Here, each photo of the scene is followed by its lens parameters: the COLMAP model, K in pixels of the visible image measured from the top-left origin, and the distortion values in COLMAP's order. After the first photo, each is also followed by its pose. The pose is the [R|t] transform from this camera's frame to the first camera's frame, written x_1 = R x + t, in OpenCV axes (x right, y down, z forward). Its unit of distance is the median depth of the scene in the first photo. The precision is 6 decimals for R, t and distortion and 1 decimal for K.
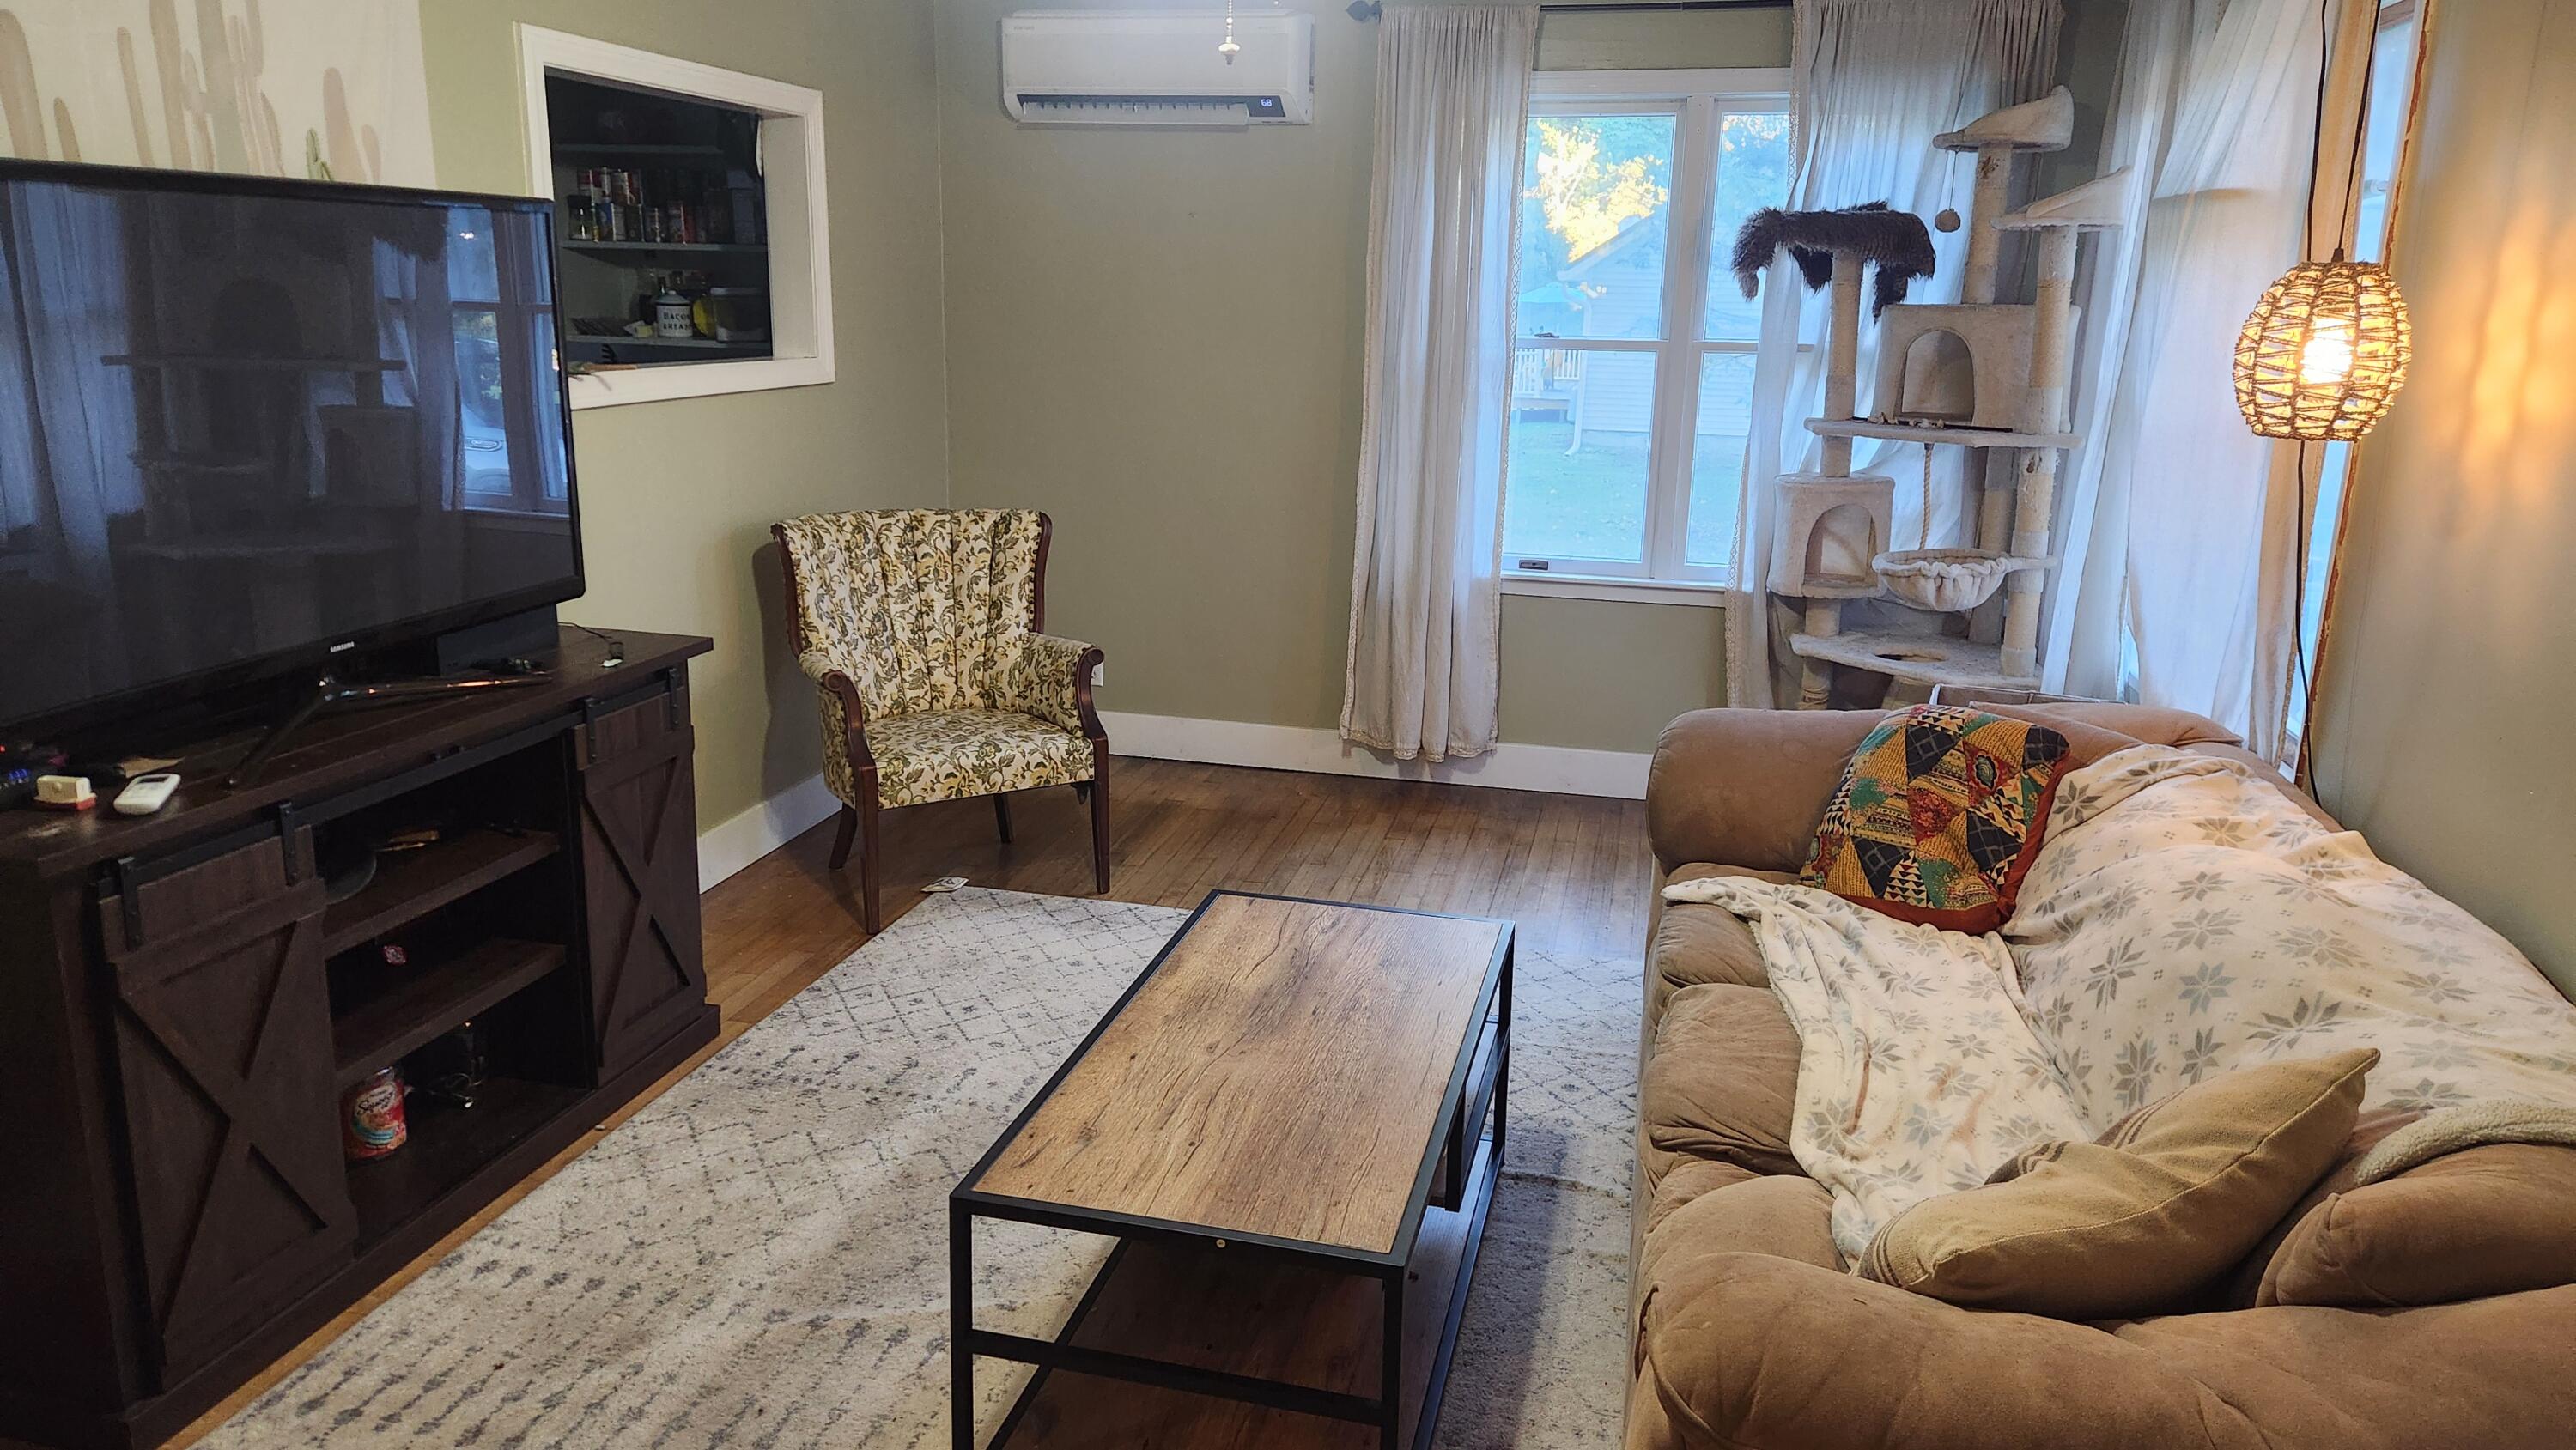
lens RADIAL K [[1685.1, 0, 1266.2], [0, 1685.1, 721.8], [0, 0, 1]] dist [0.039790, -0.046334]
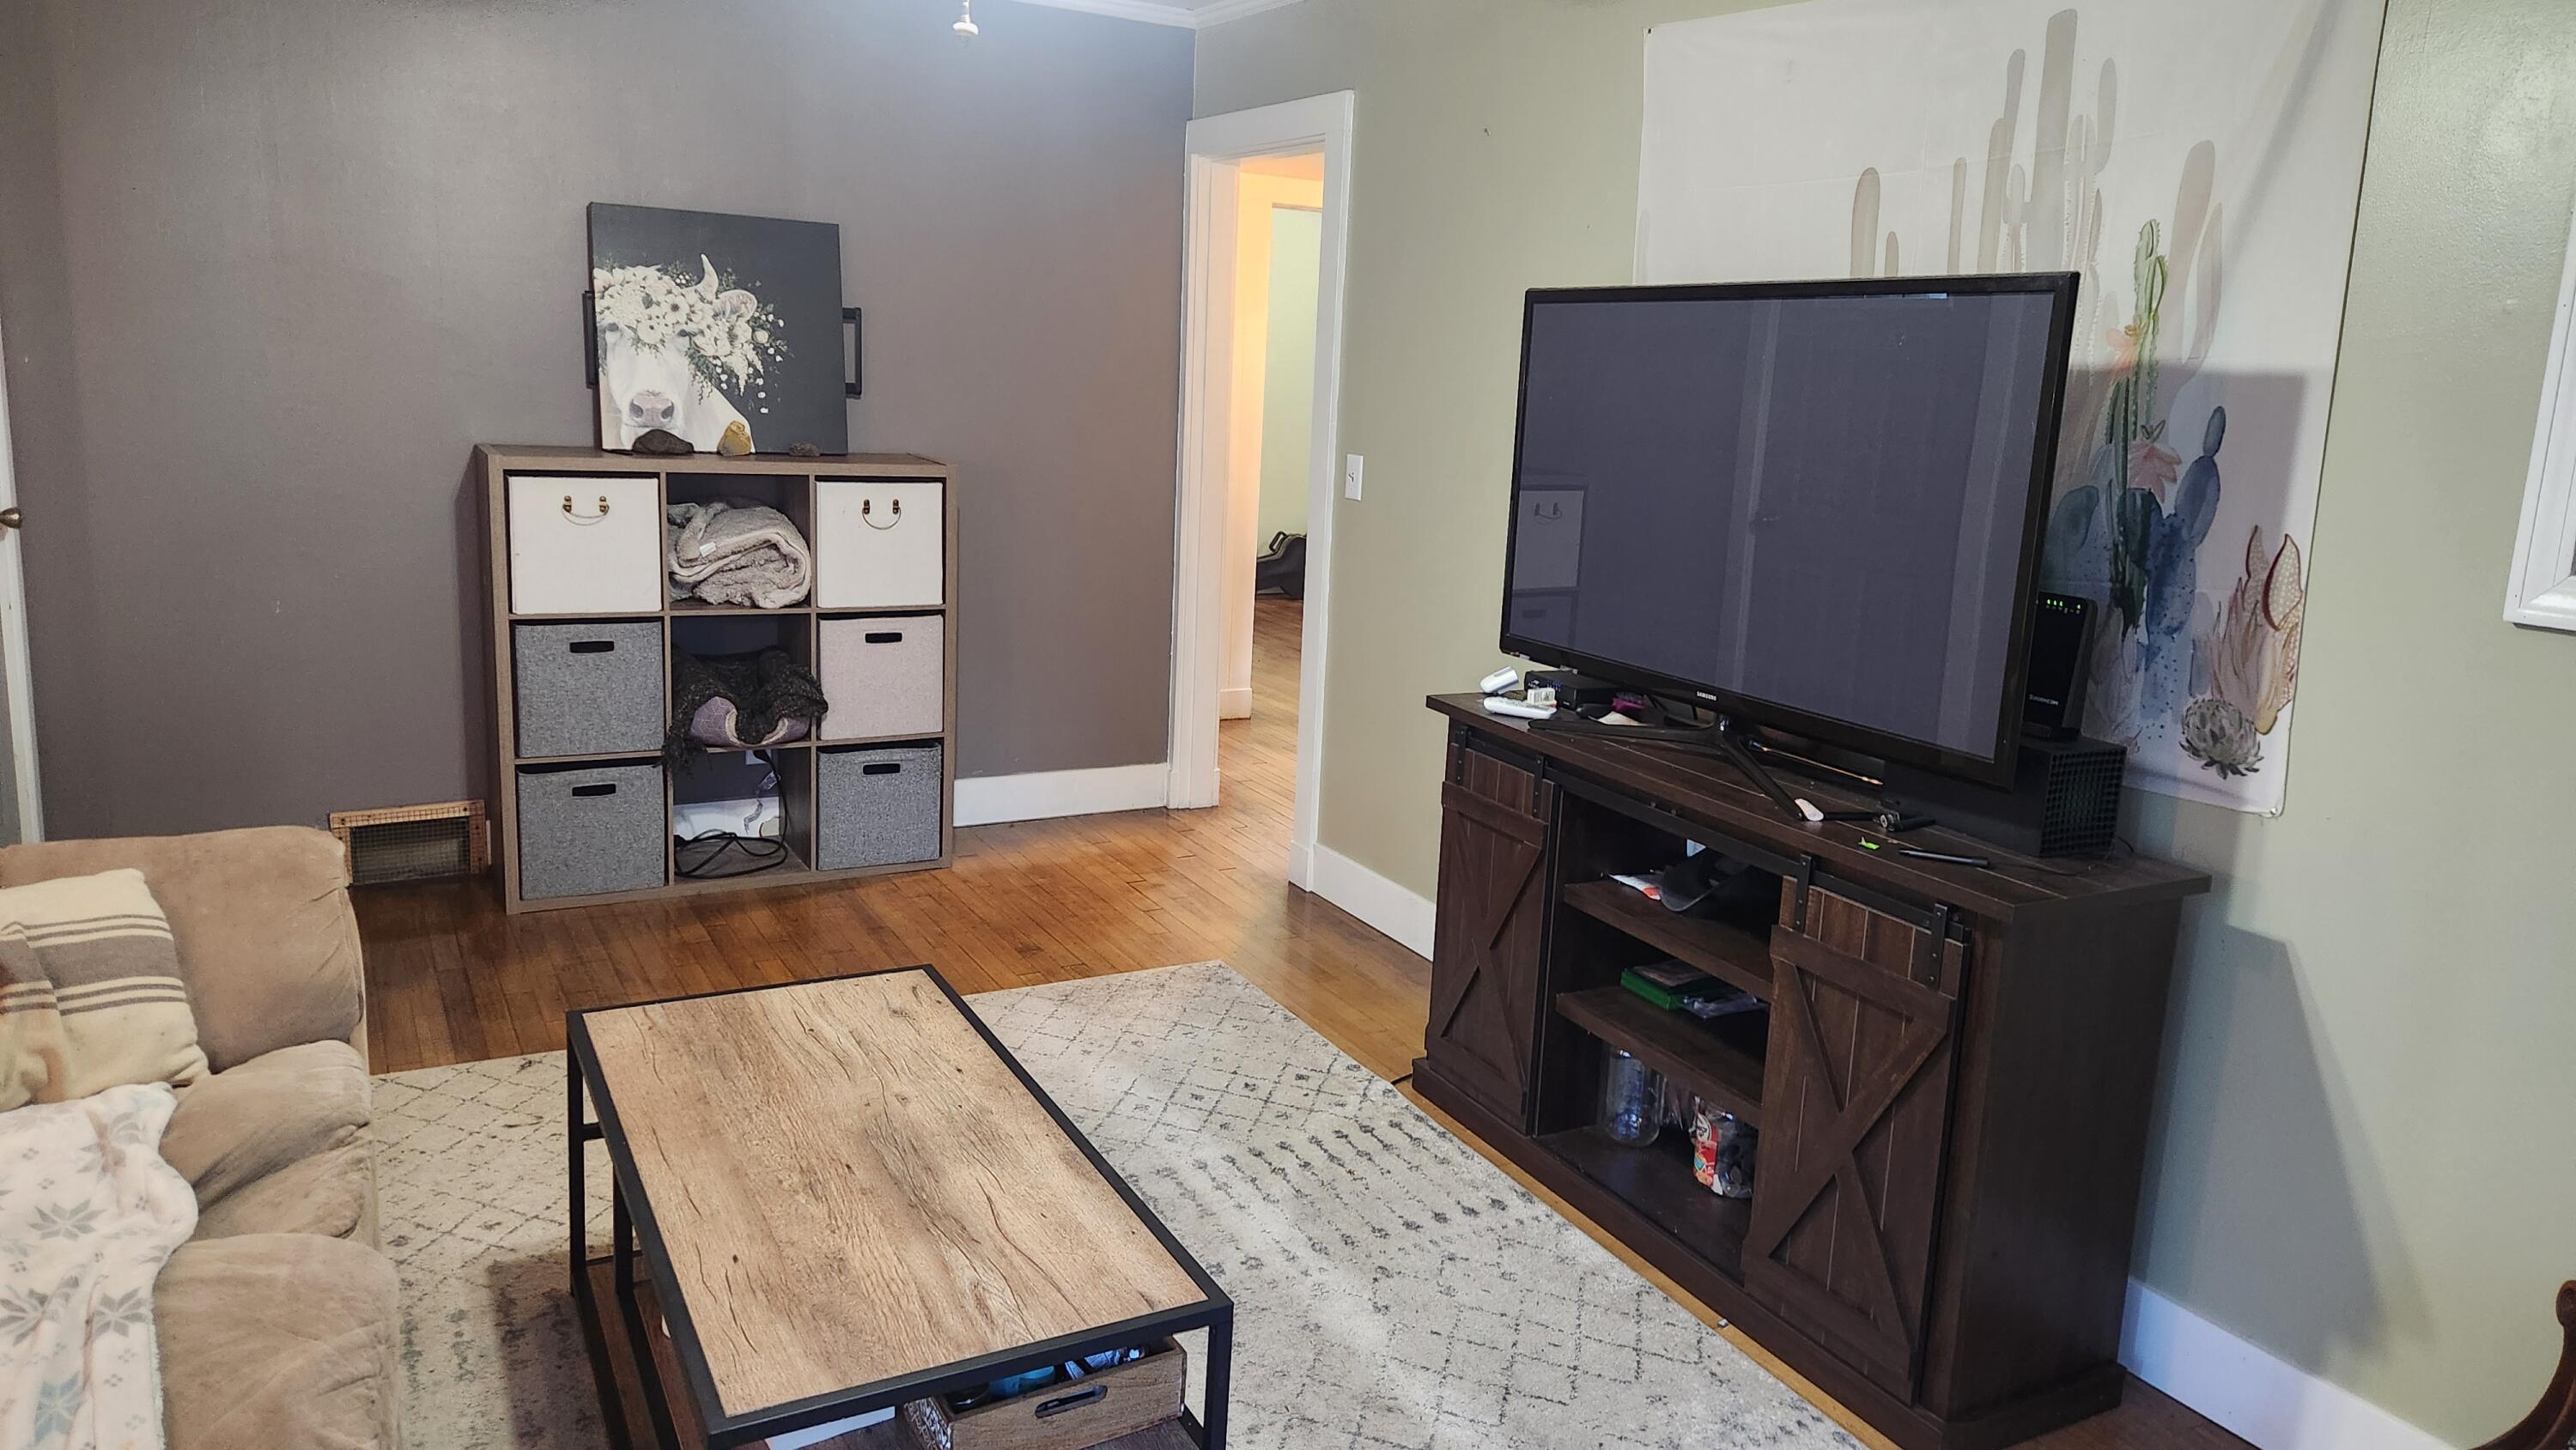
lens RADIAL K [[1713.6, 0, 1304.1], [0, 1713.6, 716.2], [0, 0, 1]] dist [0.032900, -0.043199]
pose [[-0.718680, 0.082370, -0.690445, 0.345308], [-0.246215, 0.898480, 0.363472, -0.307673], [0.650290, 0.431218, -0.625439, 1.268518]]
